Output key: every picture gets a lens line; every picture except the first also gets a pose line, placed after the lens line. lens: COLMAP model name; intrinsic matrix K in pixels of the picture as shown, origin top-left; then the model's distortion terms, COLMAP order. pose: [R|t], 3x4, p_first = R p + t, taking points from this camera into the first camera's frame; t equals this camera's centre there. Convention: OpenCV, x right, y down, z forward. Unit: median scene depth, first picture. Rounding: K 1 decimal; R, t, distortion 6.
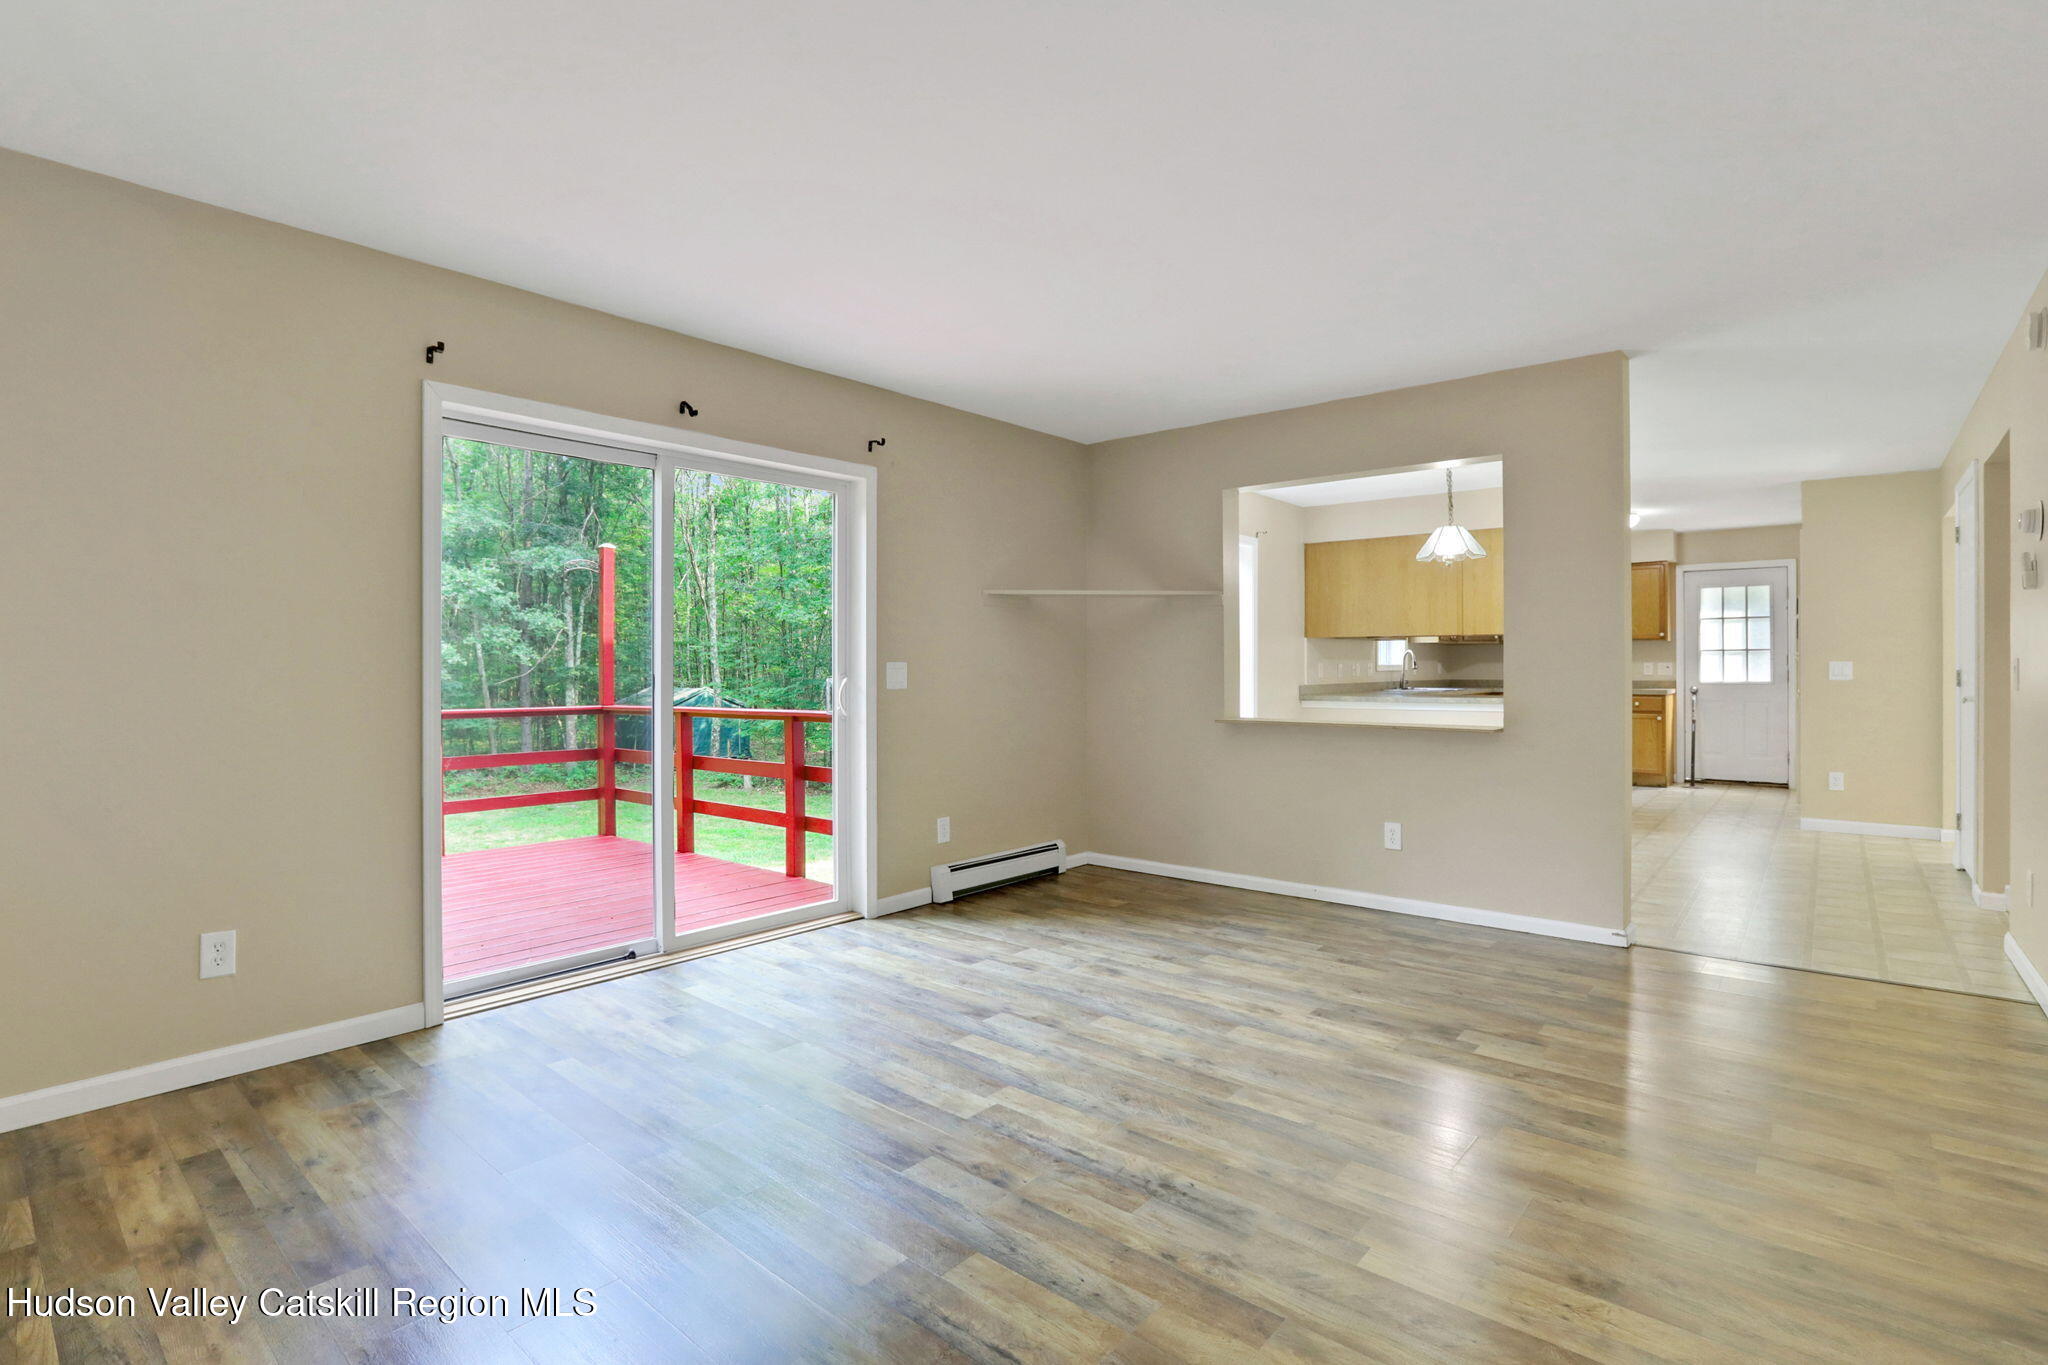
lens RADIAL K [[960.0, 0, 1015.8], [0, 960.0, 687.2], [0, 0, 1]] dist [-0.025157, 0.002584]
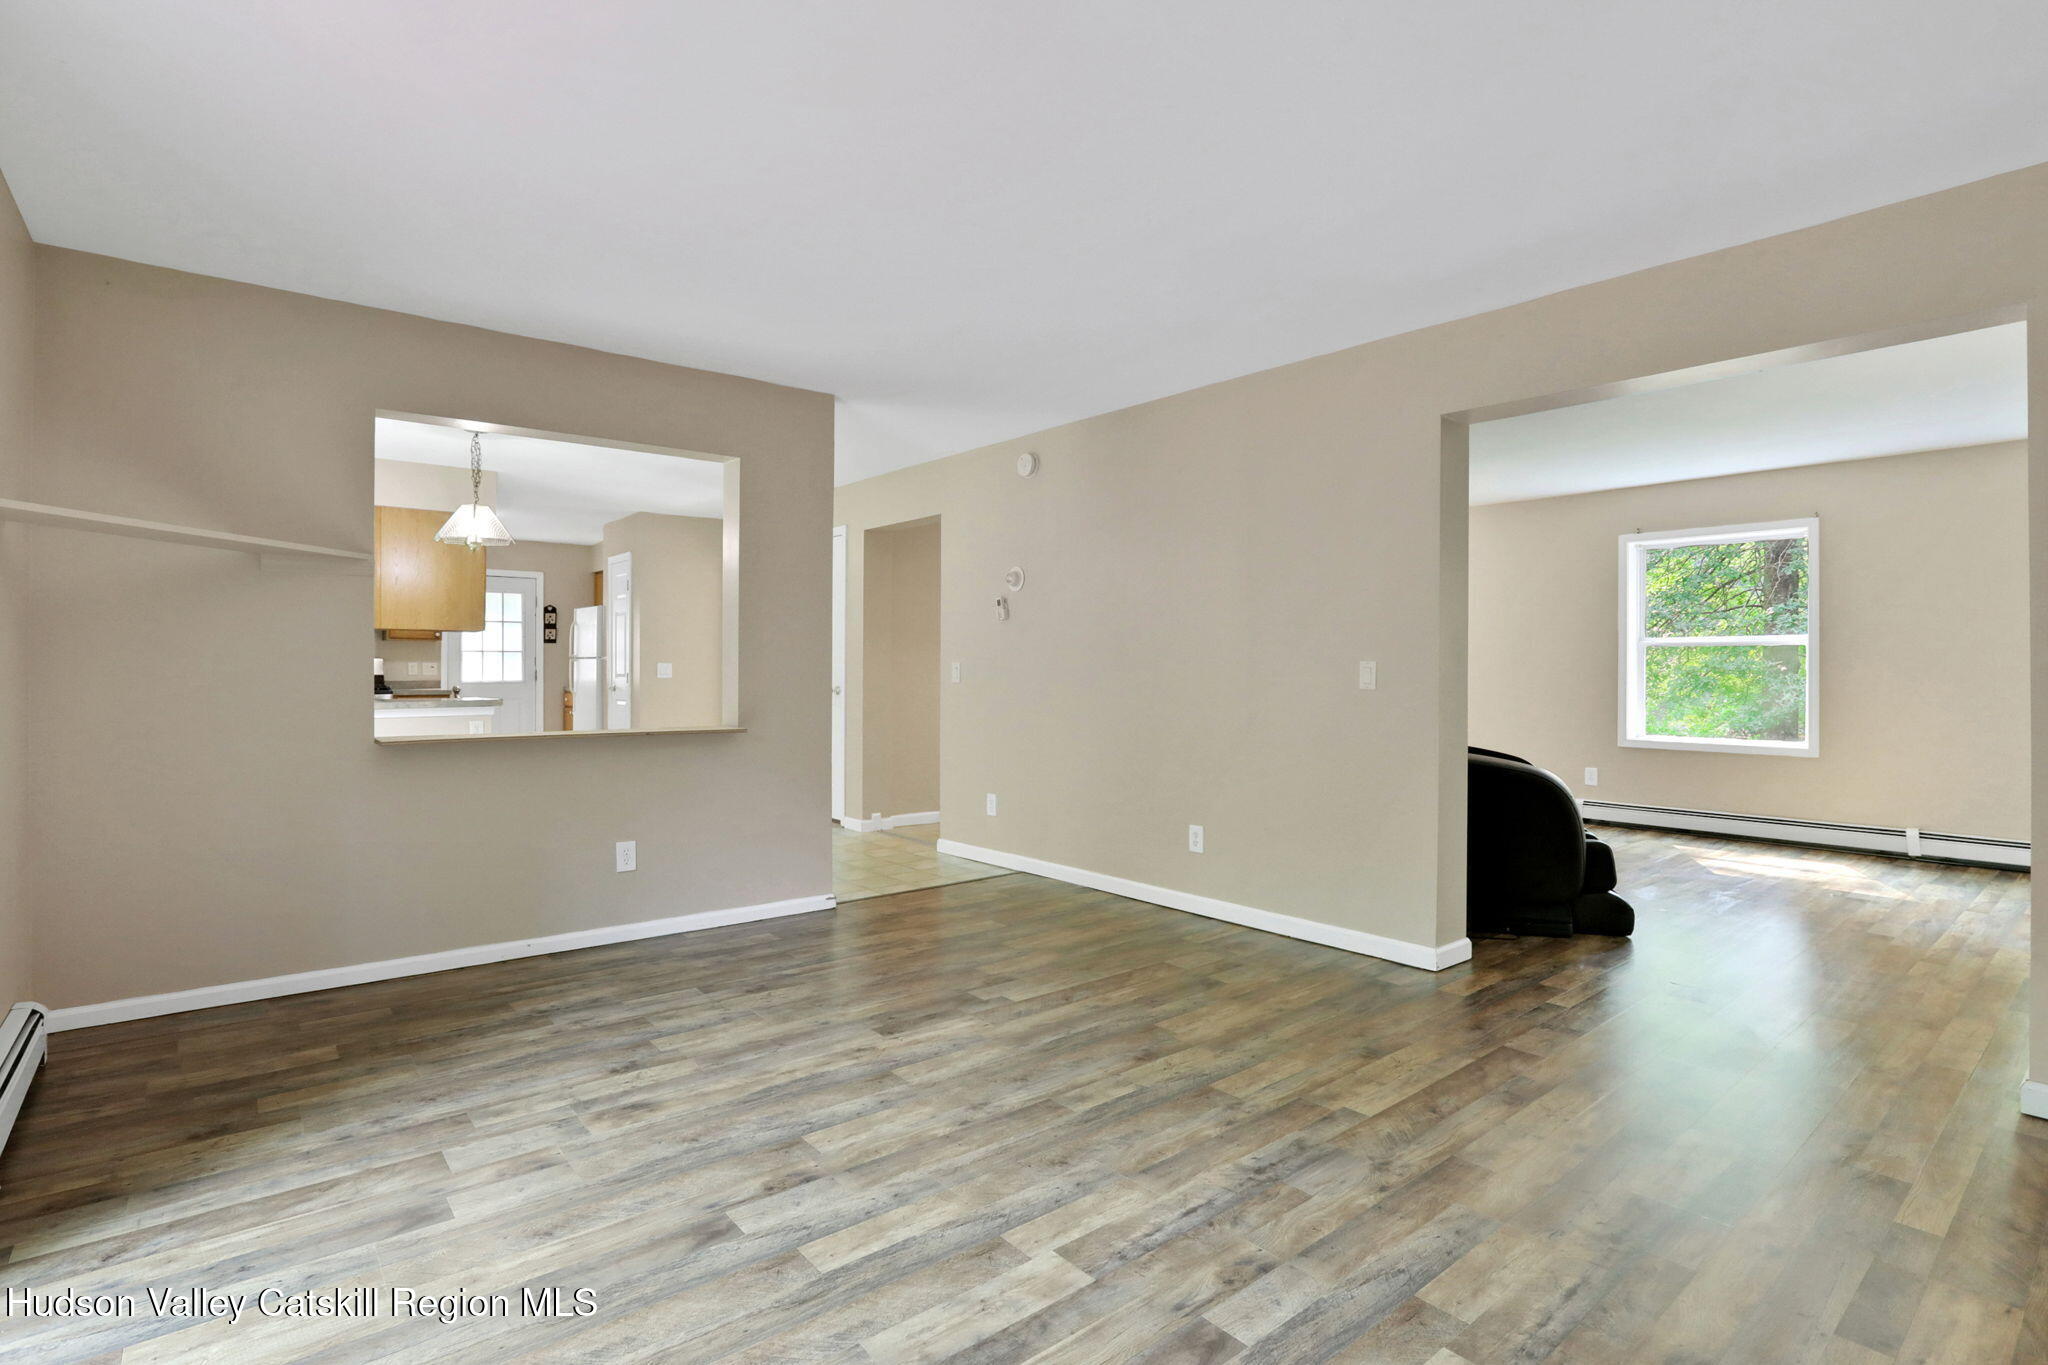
lens RADIAL K [[960.0, 0, 1024.7], [0, 960.0, 687.4], [0, 0, 1]] dist [-0.025157, 0.002584]
pose [[0.169174, -0.004206, 0.985577, -0.566844], [0.004641, 0.999983, 0.003471, 0.000959], [-0.985575, 0.003987, 0.169191, 0.685547]]
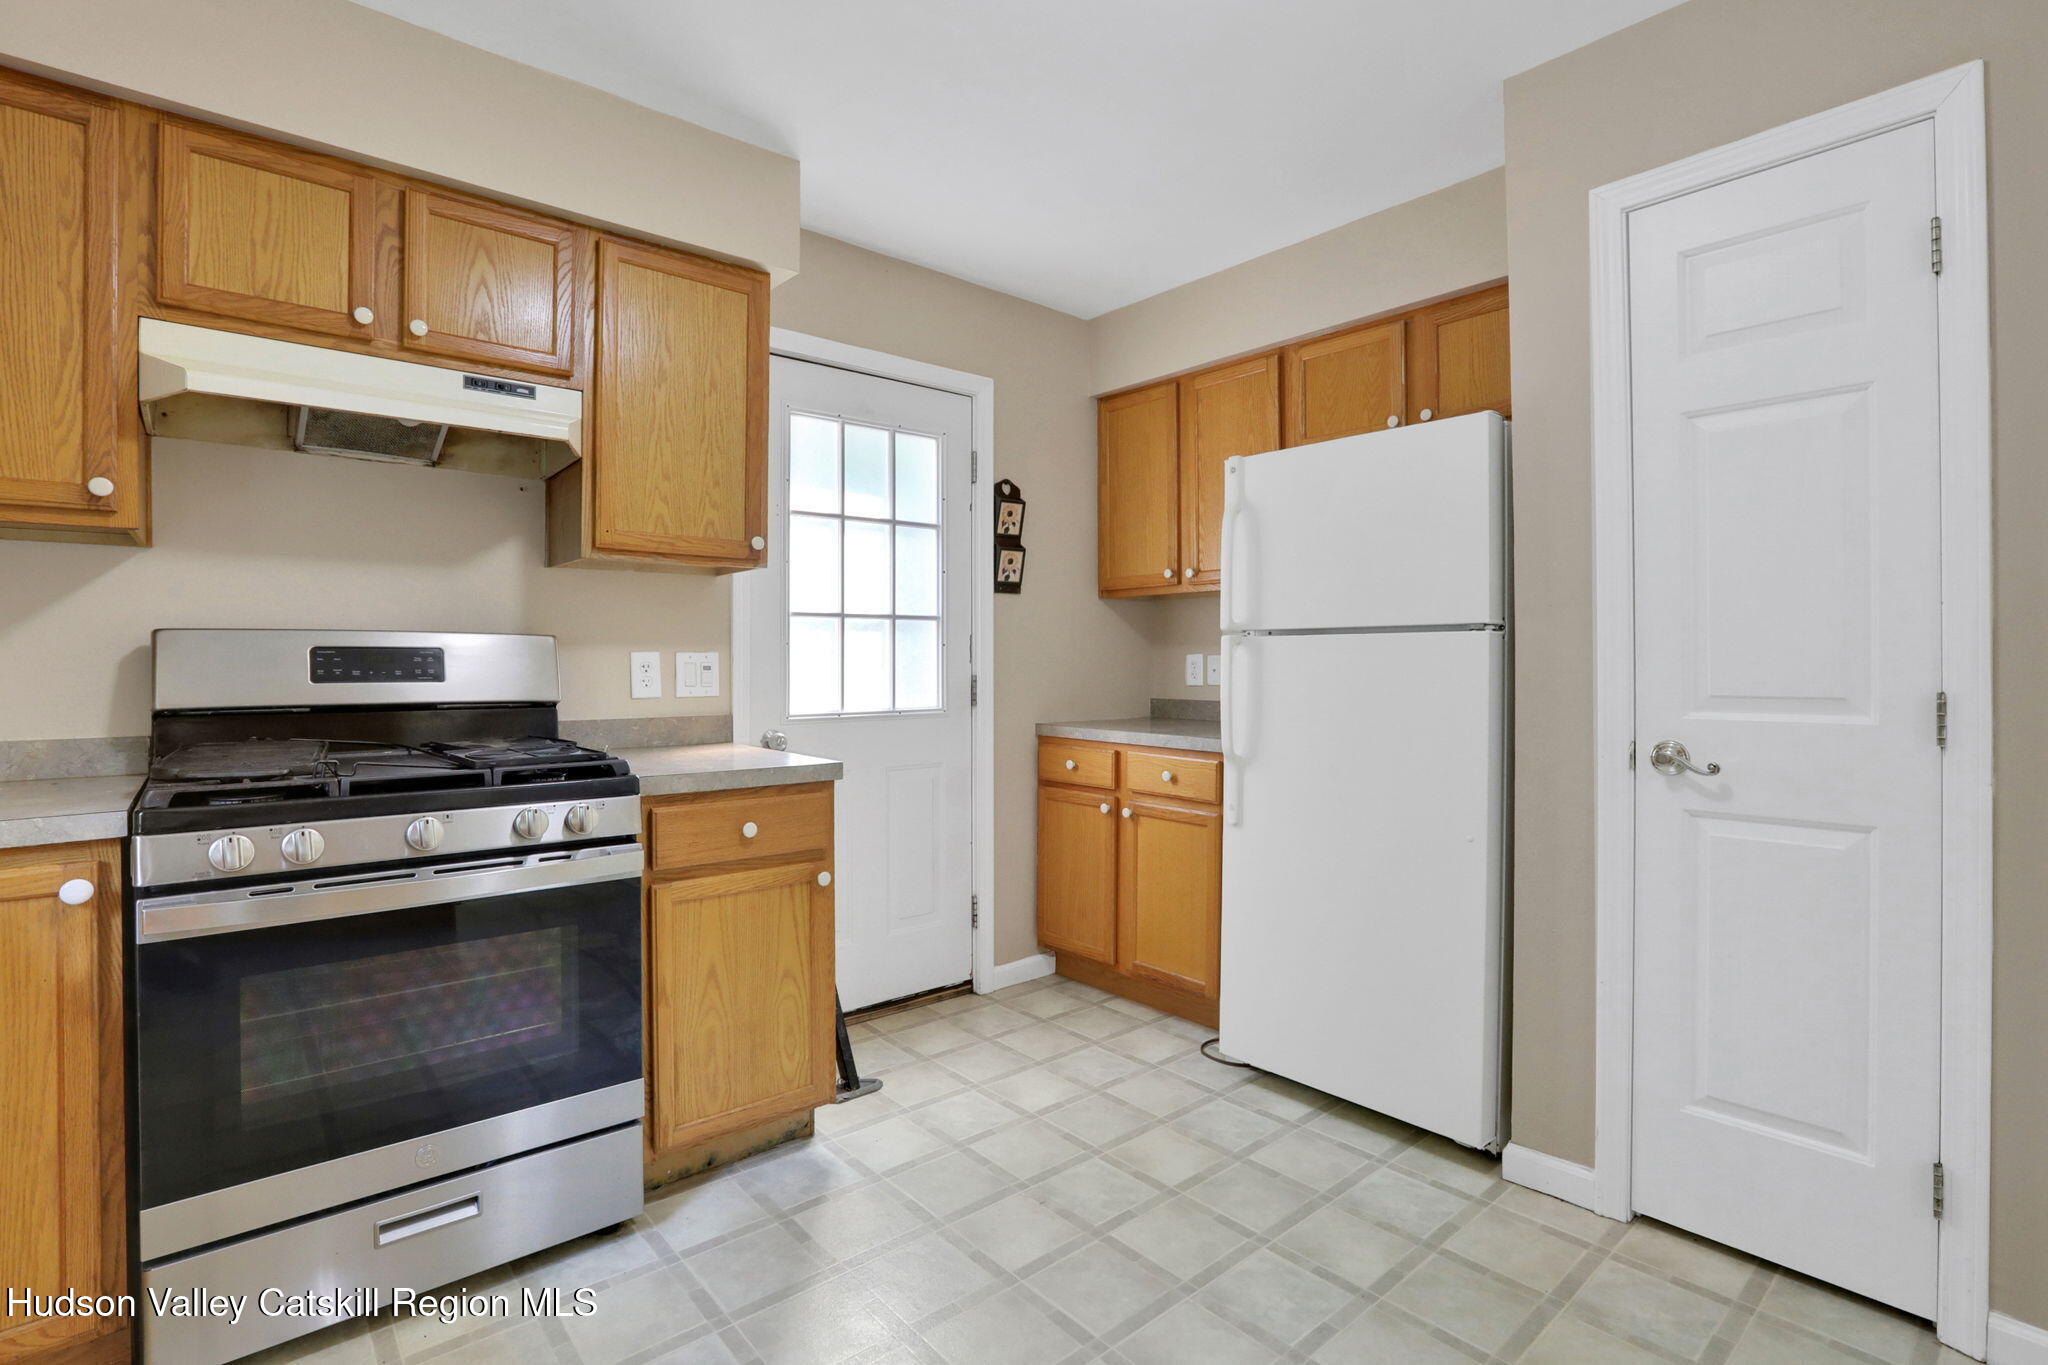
lens RADIAL K [[960.0, 0, 1030.6], [0, 960.0, 676.9], [0, 0, 1]] dist [-0.025157, 0.002584]
pose [[0.155897, -0.000228, 0.987773, 1.294696], [0.014748, 0.999889, -0.002097, -0.048811], [-0.987663, 0.014894, 0.155883, 2.636227]]
